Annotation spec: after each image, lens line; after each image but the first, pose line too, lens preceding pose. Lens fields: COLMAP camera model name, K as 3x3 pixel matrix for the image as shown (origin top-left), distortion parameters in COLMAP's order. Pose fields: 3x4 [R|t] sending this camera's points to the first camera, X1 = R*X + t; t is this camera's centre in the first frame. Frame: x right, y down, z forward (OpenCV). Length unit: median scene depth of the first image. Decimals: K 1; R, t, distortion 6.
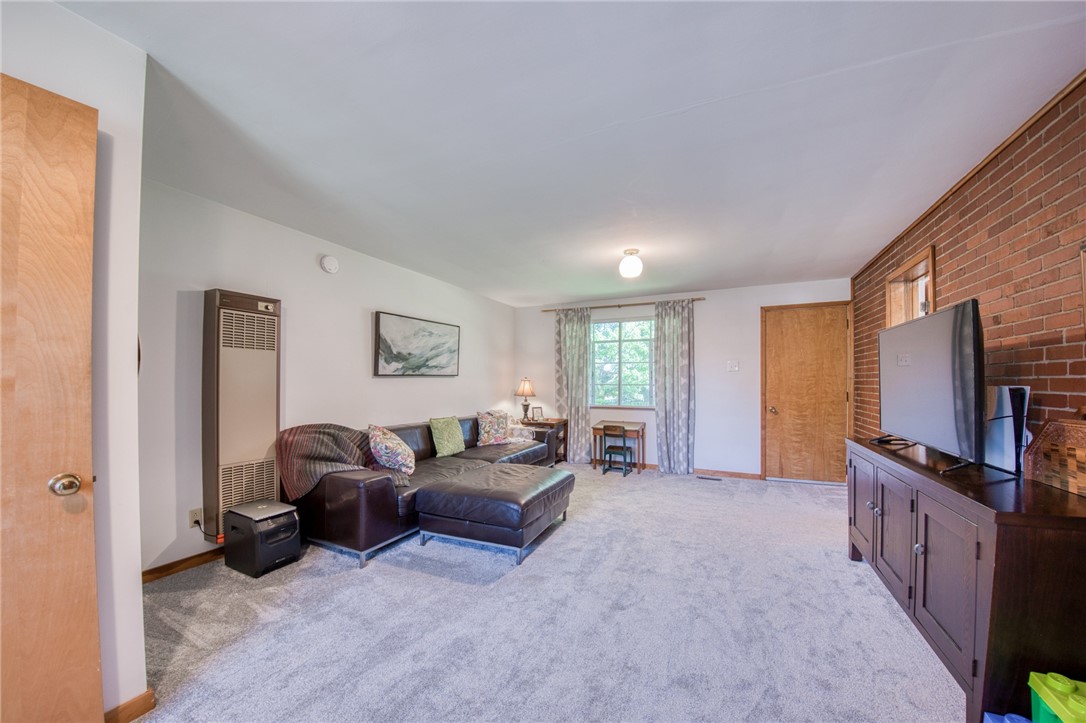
lens RADIAL K [[392.2, 0, 545.5], [0, 392.2, 378.9], [0, 0, 1]] dist [0.000034, -0.013703]
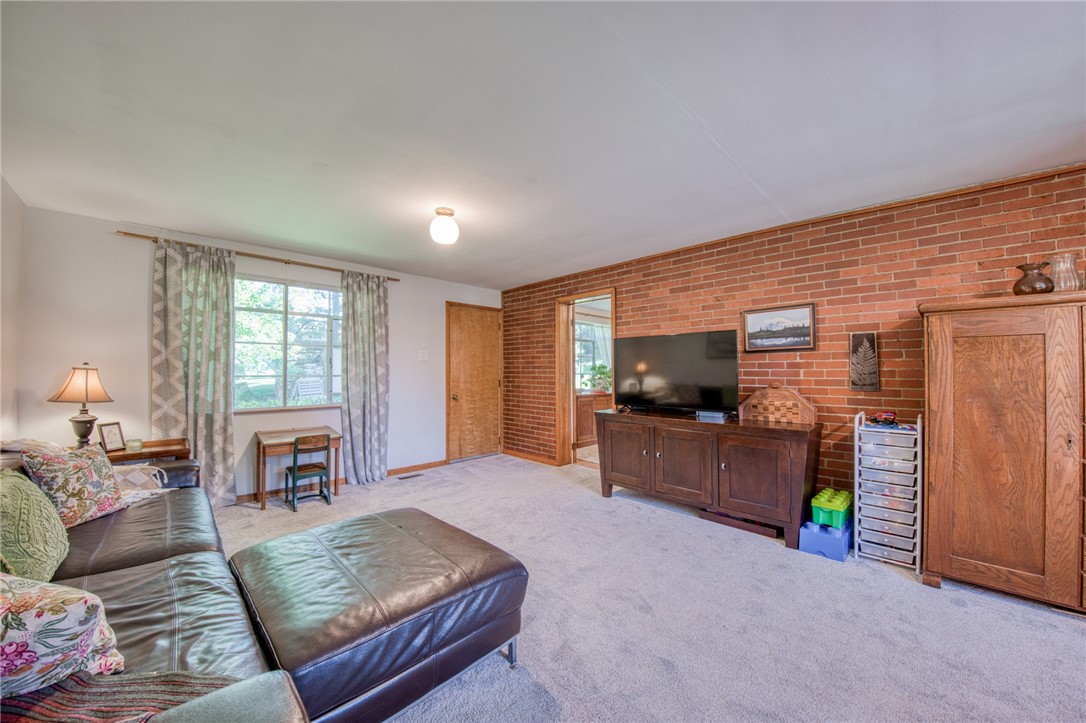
lens RADIAL K [[389.9, 0, 540.3], [0, 389.9, 365.8], [0, 0, 1]] dist [0.000429, -0.013174]
pose [[0.345356, 0.013280, 0.938378, -0.348385], [-0.007355, 0.999907, -0.011444, 0.001777], [-0.938443, -0.002949, 0.345422, 0.398757]]
